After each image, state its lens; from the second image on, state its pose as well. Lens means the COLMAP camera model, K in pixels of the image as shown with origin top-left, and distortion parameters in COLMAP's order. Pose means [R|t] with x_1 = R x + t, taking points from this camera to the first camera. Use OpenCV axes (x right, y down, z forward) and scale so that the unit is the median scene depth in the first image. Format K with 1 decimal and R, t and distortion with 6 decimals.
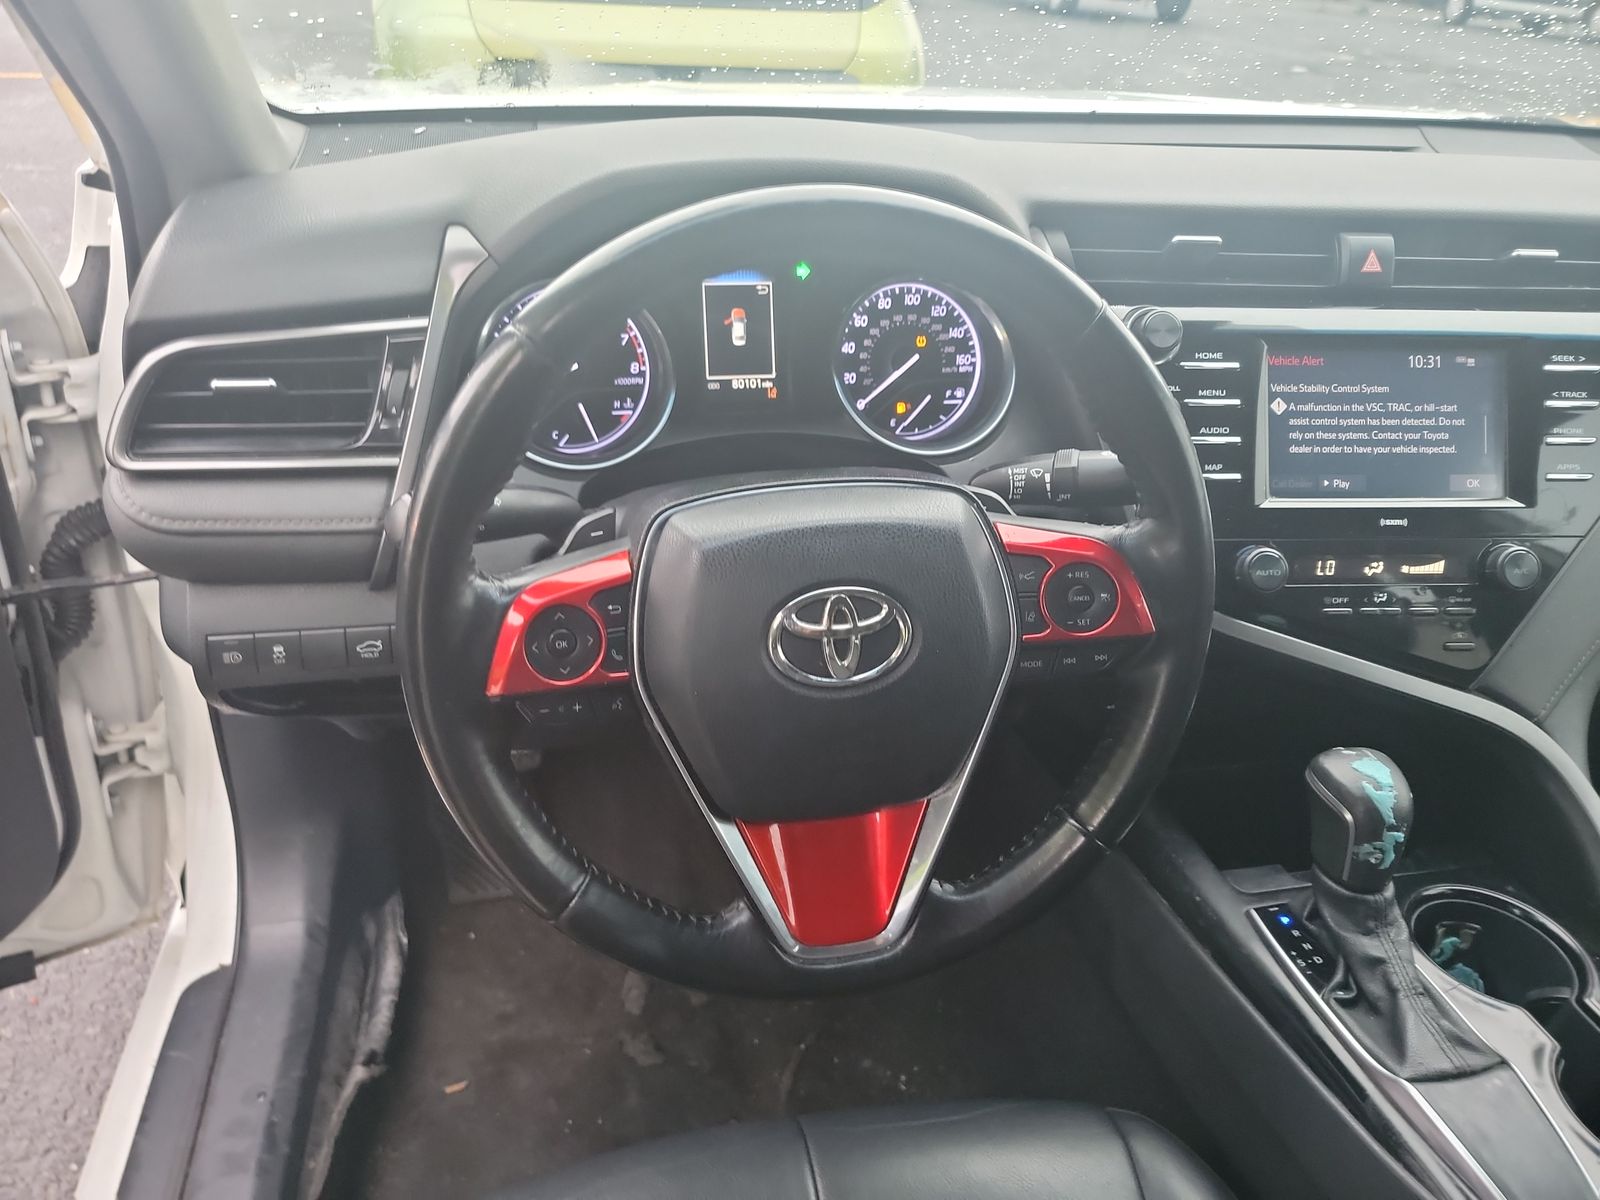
lens RADIAL K [[1110.3, 0, 800.0], [0, 1110.3, 600.0], [0, 0, 1]] dist [0.001966, -0.029296]
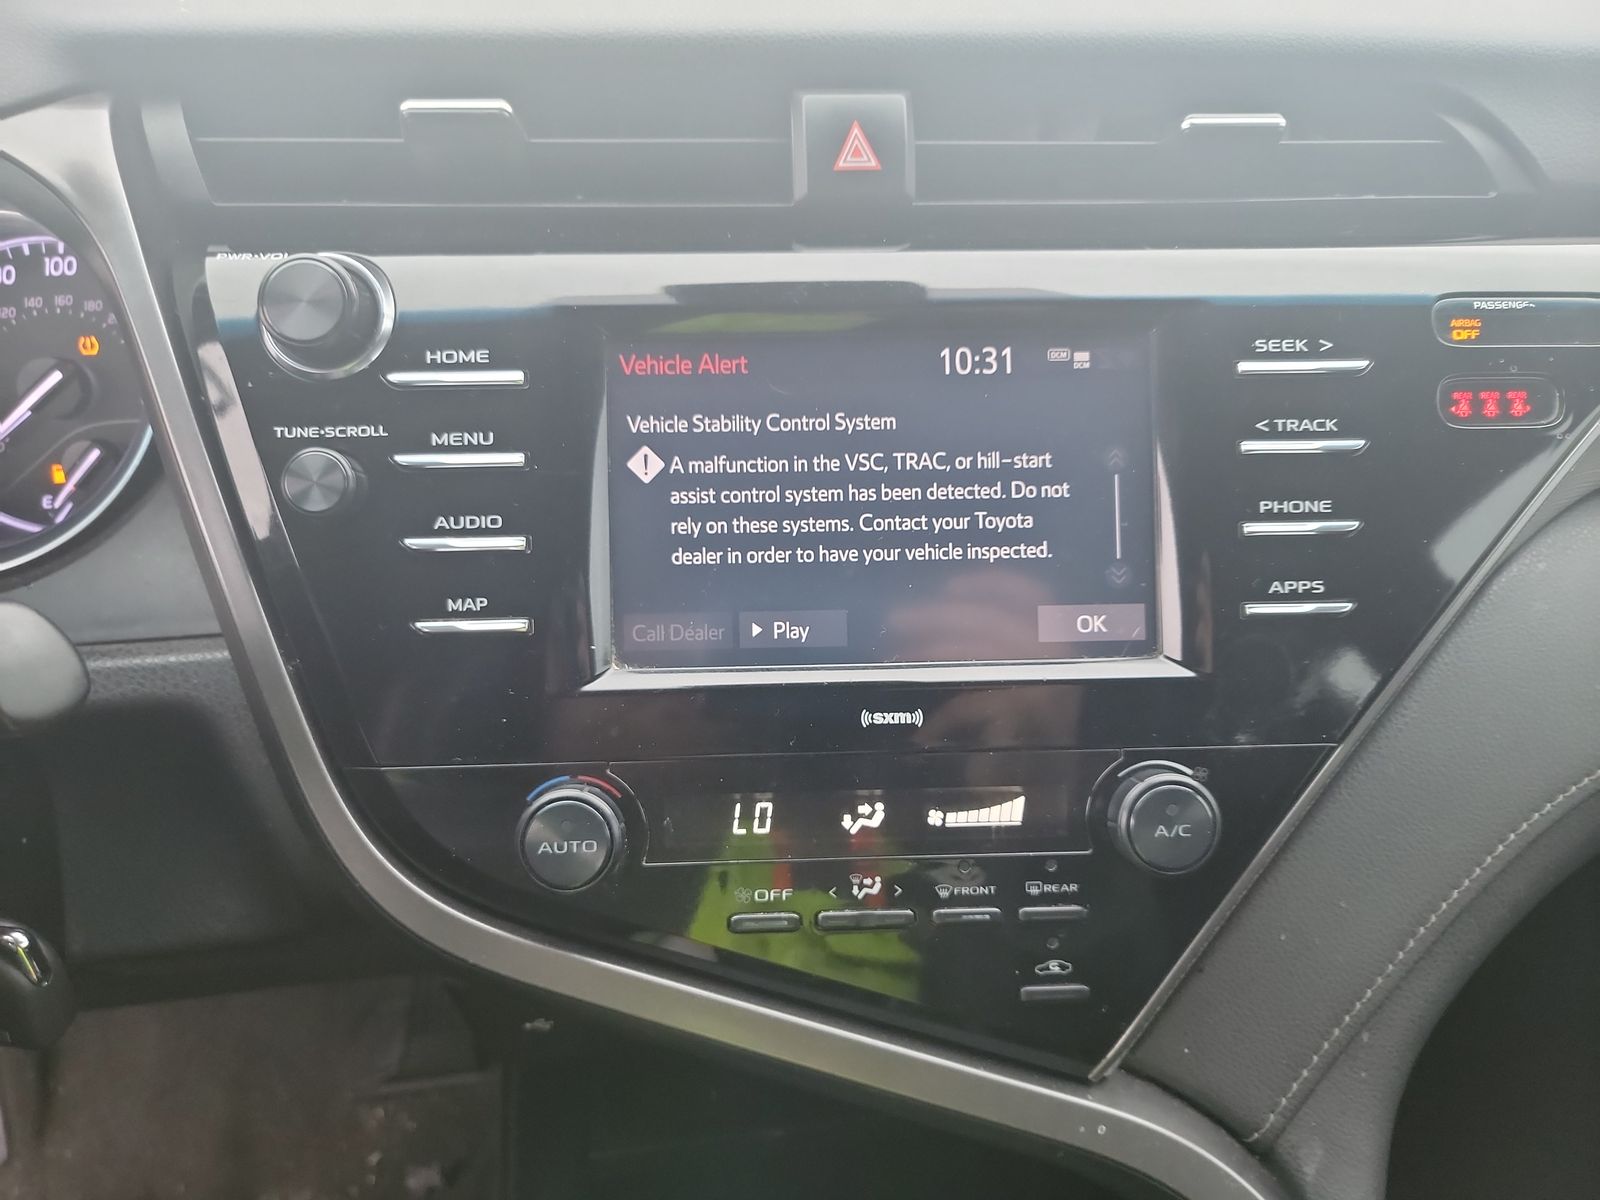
lens RADIAL K [[1242.3, 0, 801.1], [0, 1242.3, 621.4], [0, 0, 1]] dist [0.003427, -0.051817]
pose [[0.999692, -0.014050, -0.020438, 0.500688], [0.013423, 0.999444, -0.030519, -0.092692], [0.020855, 0.030236, 0.999325, 0.487669]]
